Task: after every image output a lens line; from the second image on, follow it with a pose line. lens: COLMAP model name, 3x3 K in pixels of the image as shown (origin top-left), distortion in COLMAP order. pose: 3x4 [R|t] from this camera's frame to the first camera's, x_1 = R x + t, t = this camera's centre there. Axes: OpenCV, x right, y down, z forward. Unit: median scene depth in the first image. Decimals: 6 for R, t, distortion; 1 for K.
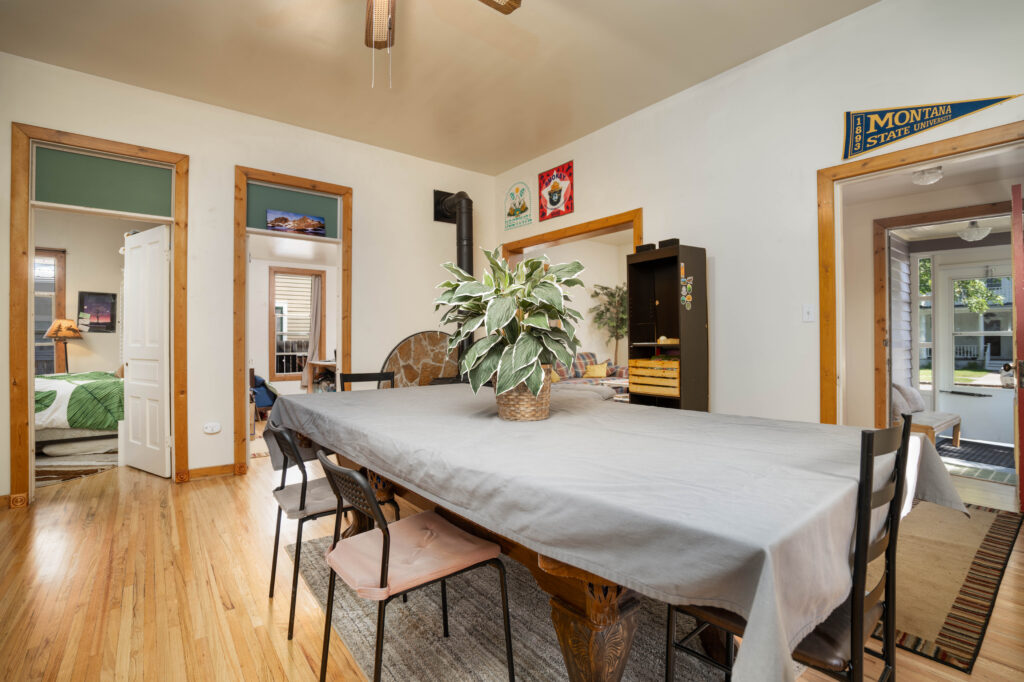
lens RADIAL K [[474.8, 0, 509.9], [0, 474.8, 341.3], [0, 0, 1]] dist [-0.028475, 0.004899]
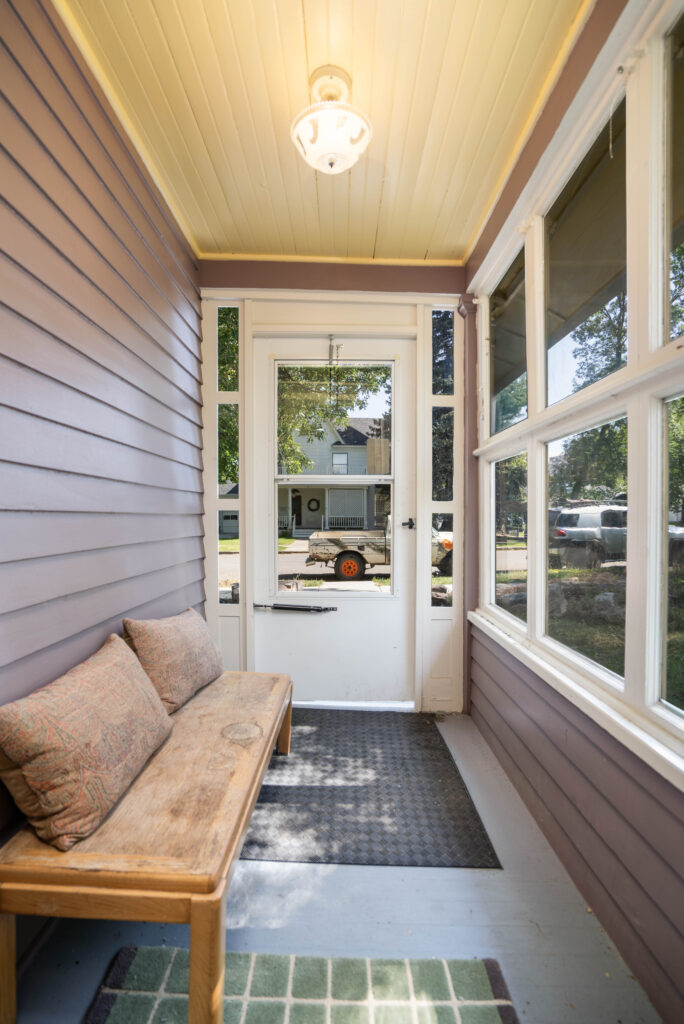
lens RADIAL K [[474.8, 0, 342.1], [0, 474.8, 514.6], [0, 0, 1]] dist [-0.028475, 0.004899]
pose [[0.613843, 0.001399, 0.789427, 0.519944], [-0.001242, 0.999999, -0.000806, 0.015838], [-0.789427, -0.000485, 0.613844, 0.550159]]
